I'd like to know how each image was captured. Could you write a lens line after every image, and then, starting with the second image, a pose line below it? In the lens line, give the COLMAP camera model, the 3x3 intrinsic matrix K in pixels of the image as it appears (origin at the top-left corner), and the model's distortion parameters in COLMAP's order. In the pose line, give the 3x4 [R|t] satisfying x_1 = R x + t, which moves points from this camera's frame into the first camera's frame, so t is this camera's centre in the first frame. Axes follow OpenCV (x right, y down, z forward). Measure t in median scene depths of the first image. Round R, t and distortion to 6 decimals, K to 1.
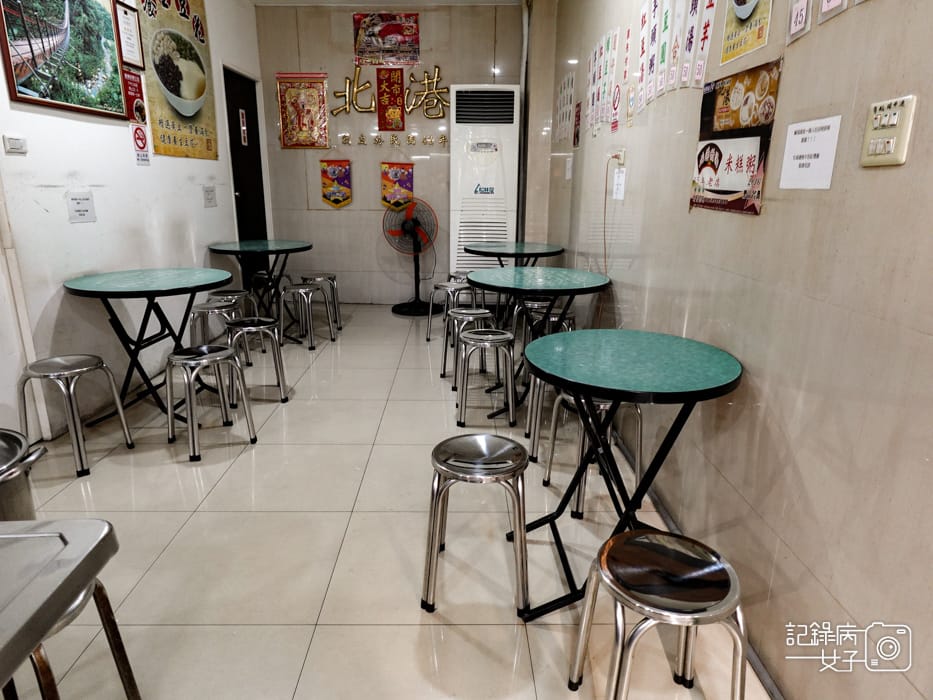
lens RADIAL K [[600.1, 0, 466.9], [0, 600.1, 352.7], [0, 0, 1]] dist [0.001524, 0.002607]
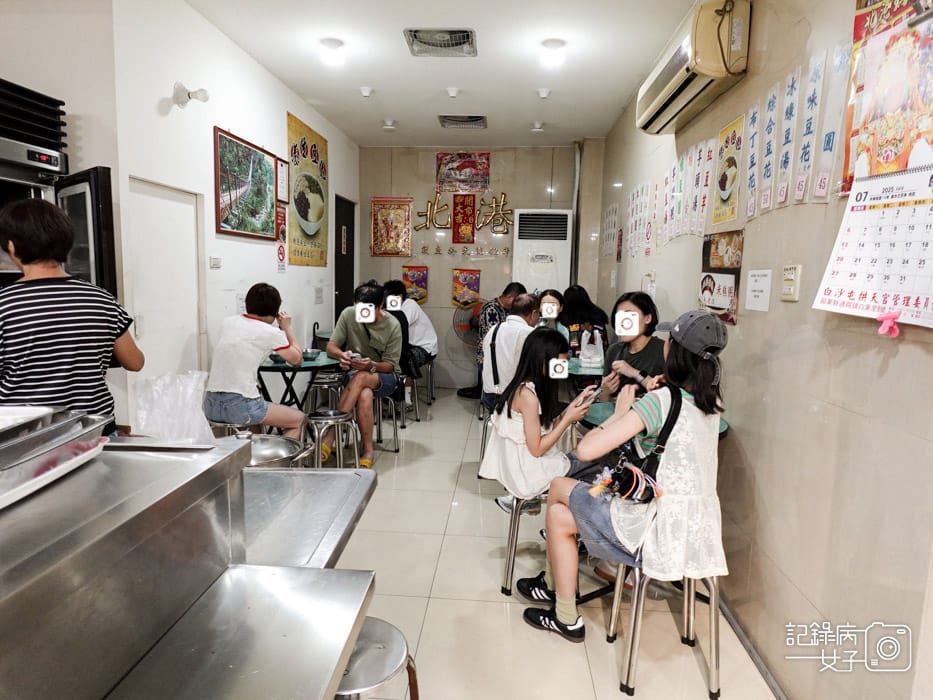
lens RADIAL K [[600.1, 0, 466.9], [0, 600.1, 352.7], [0, 0, 1]] dist [0.001524, 0.002607]
pose [[0.996545, 0.026235, -0.078805, -0.024110], [-0.037916, 0.987866, -0.150608, 0.032983], [0.073898, 0.153076, 0.985448, -0.187995]]
